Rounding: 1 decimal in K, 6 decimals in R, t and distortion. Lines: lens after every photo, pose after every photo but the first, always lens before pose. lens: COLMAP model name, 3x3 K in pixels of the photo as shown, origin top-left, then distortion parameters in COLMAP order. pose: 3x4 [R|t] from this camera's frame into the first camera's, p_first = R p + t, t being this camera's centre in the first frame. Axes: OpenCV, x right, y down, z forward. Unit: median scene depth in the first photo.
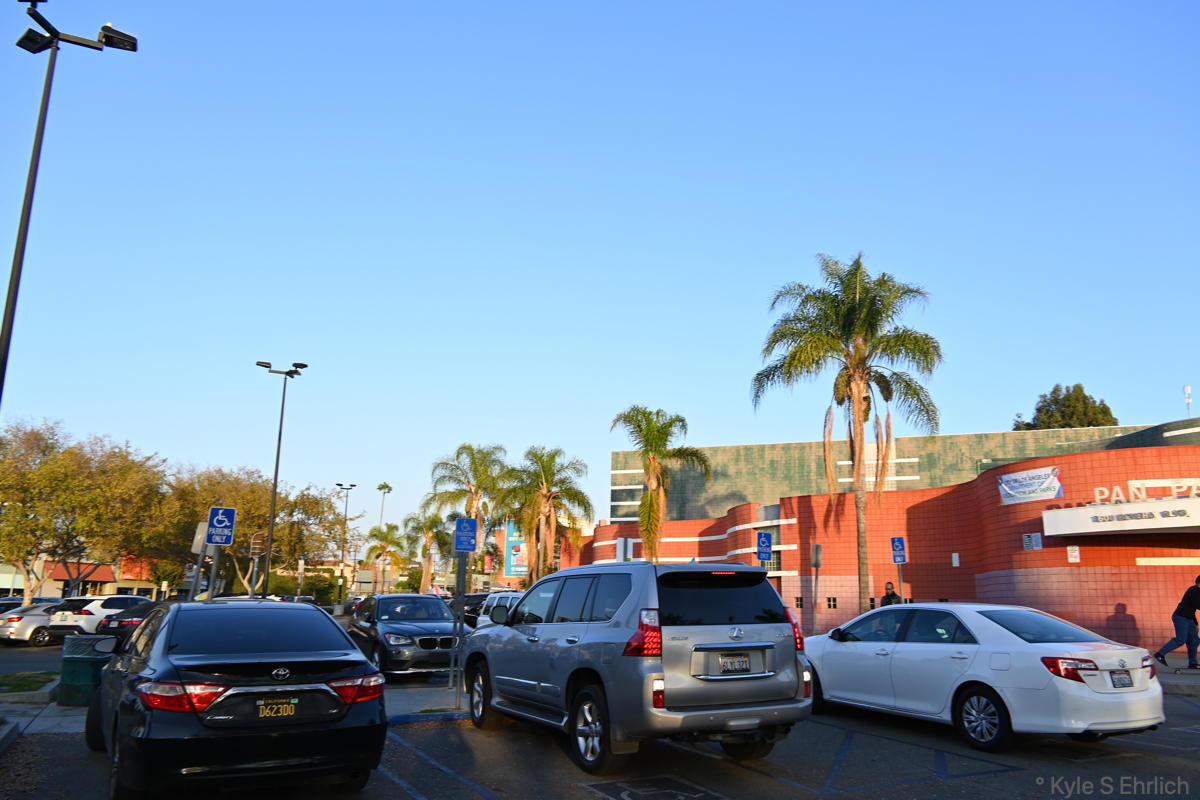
lens RADIAL K [[901.7, 0, 600.9], [0, 901.7, 400.3], [0, 0, 1]] dist [0.014081, -0.019839]
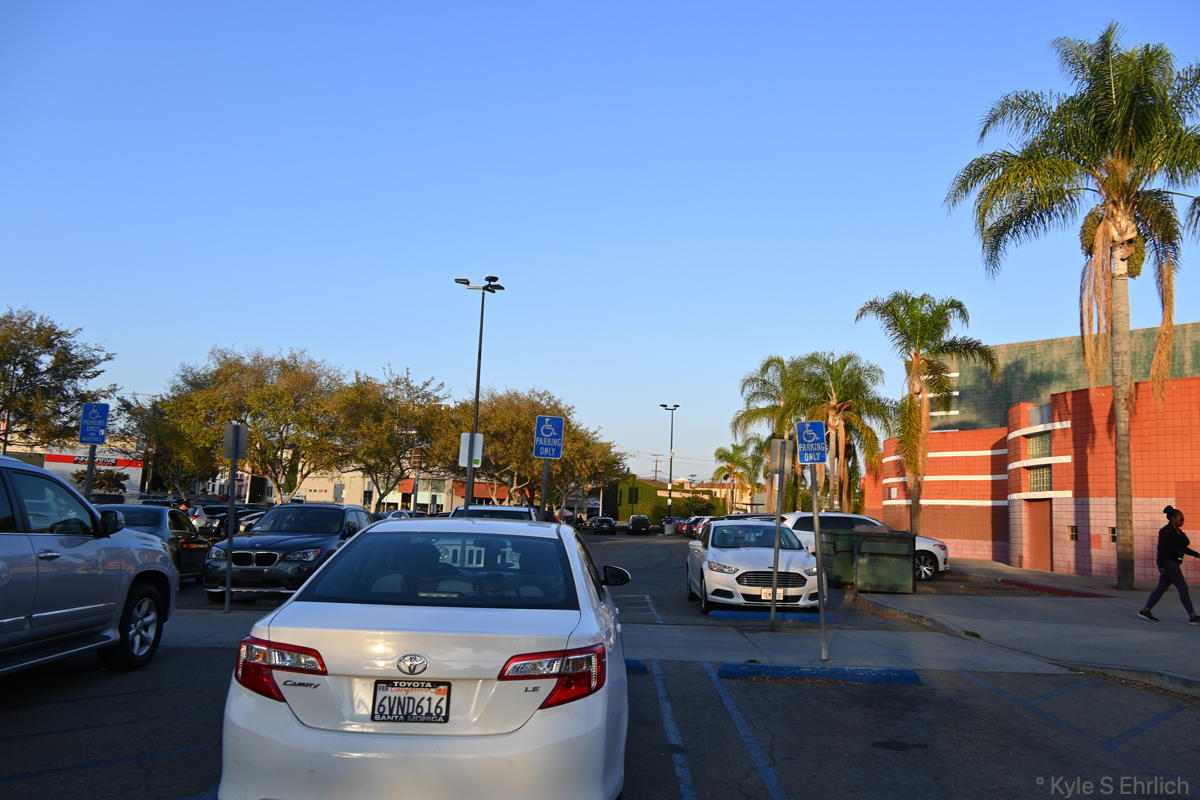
lens RADIAL K [[901.7, 0, 600.9], [0, 901.7, 400.3], [0, 0, 1]] dist [0.014081, -0.019839]
pose [[0.890565, -0.036803, -0.453364, 0.213436], [0.073888, 0.995188, 0.064355, 0.038776], [0.448814, -0.090810, 0.888999, 0.174236]]
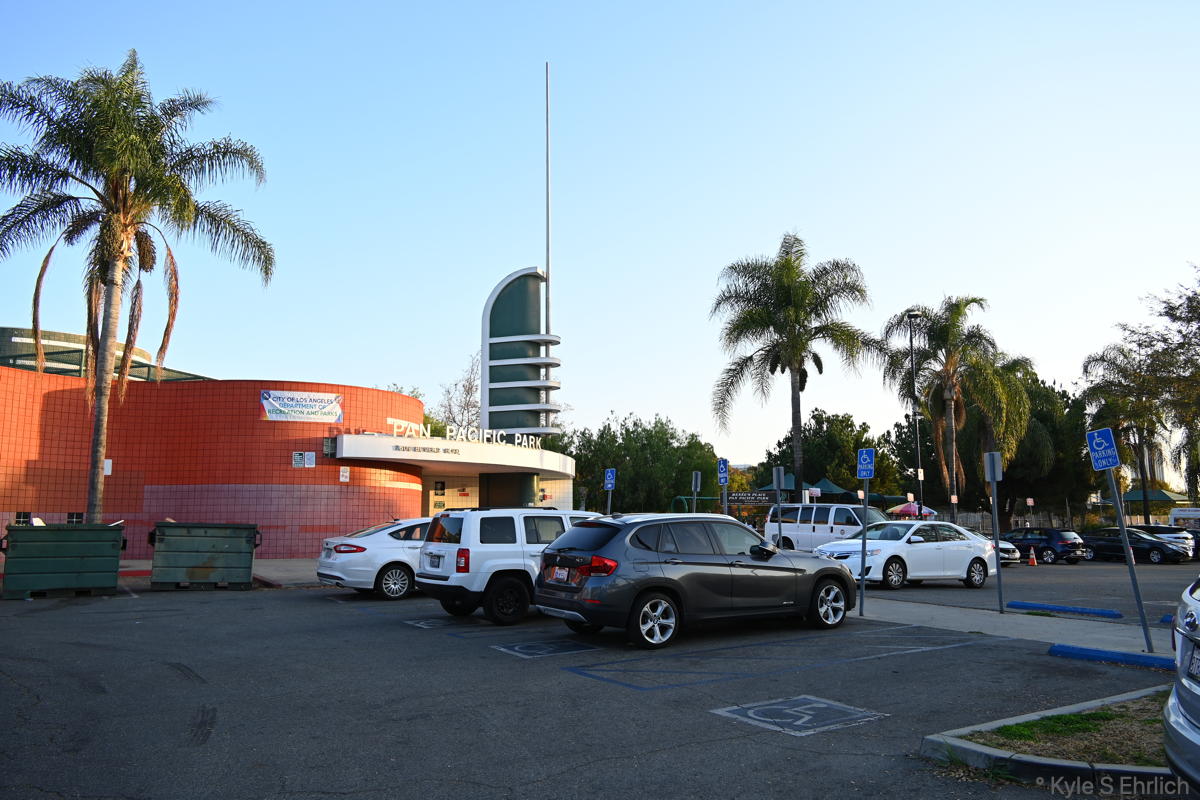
lens RADIAL K [[900.7, 0, 600.0], [0, 900.7, 400.0], [0, 0, 1]] dist [0.024637, -0.035926]
pose [[-0.099172, 0.122185, 0.987540, -0.438557], [-0.219727, 0.965246, -0.141492, 0.119861], [-0.970508, -0.231022, -0.068878, 0.558402]]
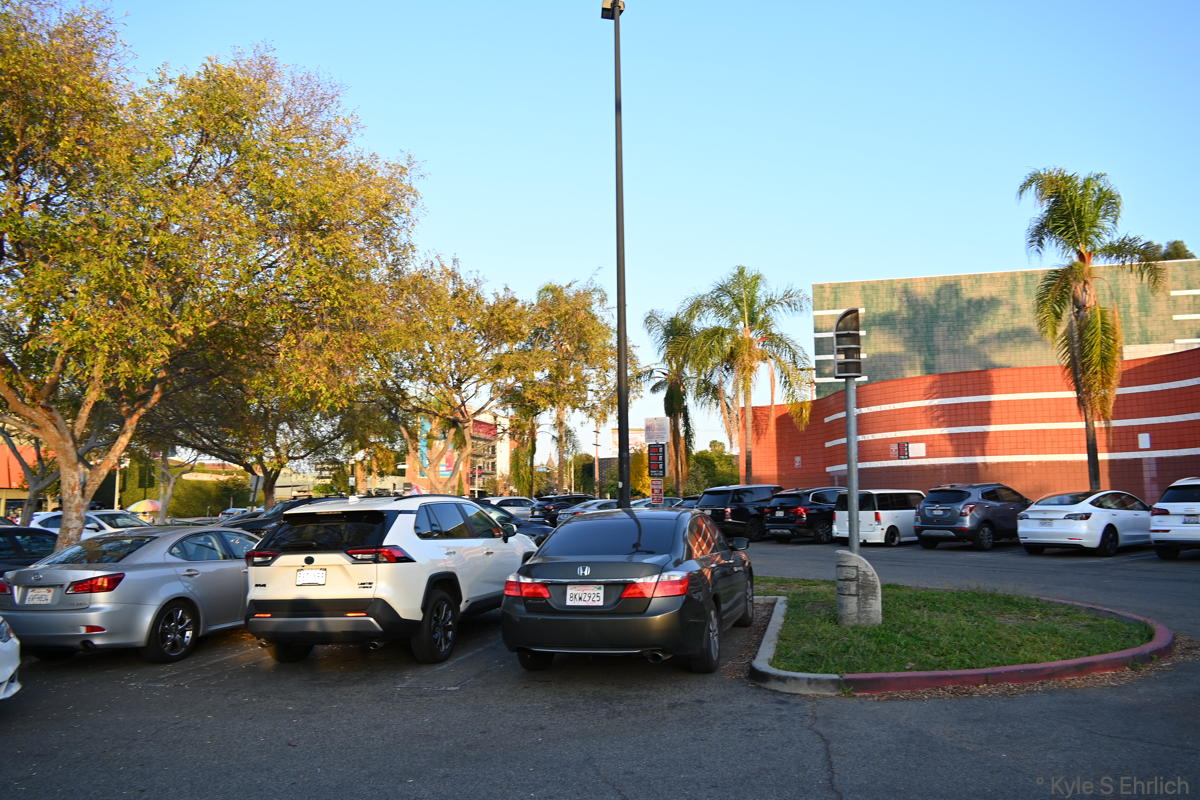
lens RADIAL K [[901.7, 0, 600.9], [0, 901.7, 400.3], [0, 0, 1]] dist [0.014081, -0.019839]
pose [[0.986047, -0.008912, 0.166231, -0.441947], [-0.009088, 0.994195, 0.107208, 0.121895], [-0.166221, -0.107223, 0.980242, 0.564730]]
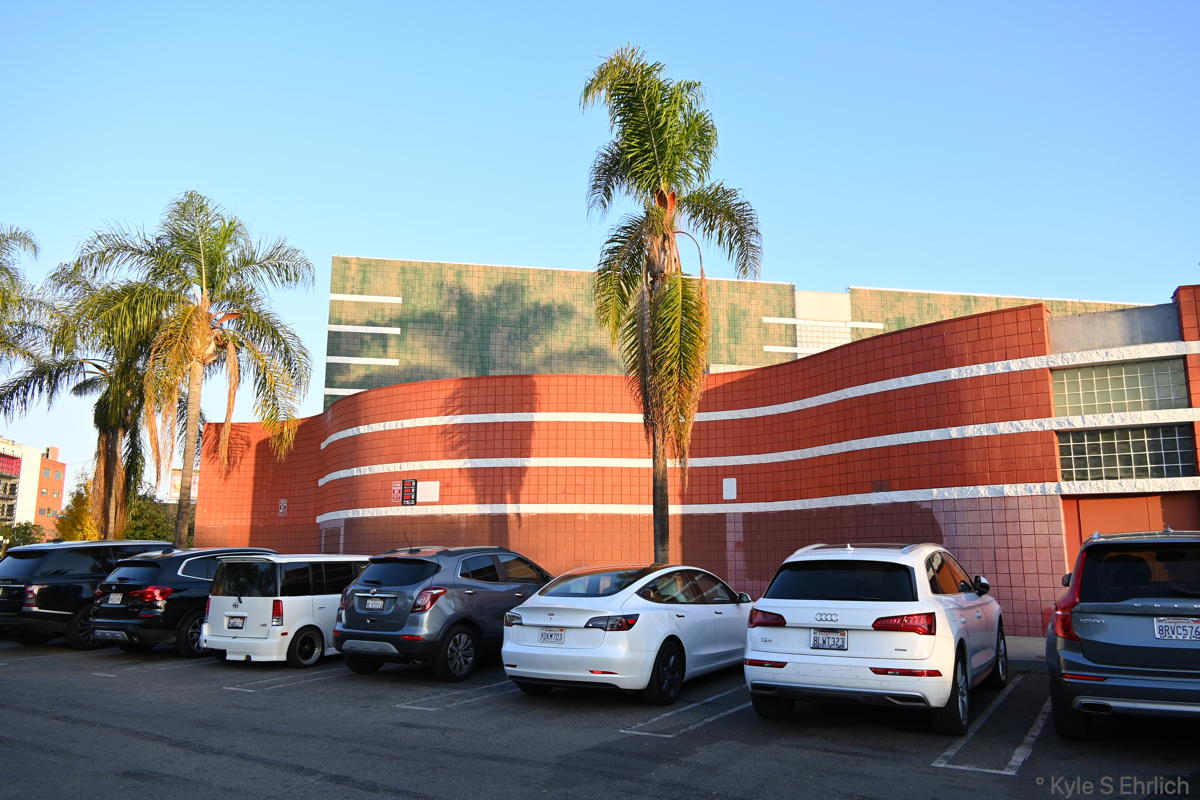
lens RADIAL K [[911.9, 0, 601.2], [0, 911.9, 399.1], [0, 0, 1]] dist [0.015900, -0.001399]
pose [[0.837124, 0.079210, 0.541248, -0.214432], [-0.108517, 0.993842, 0.022392, 0.179271], [-0.536141, -0.077479, 0.840565, 0.834526]]
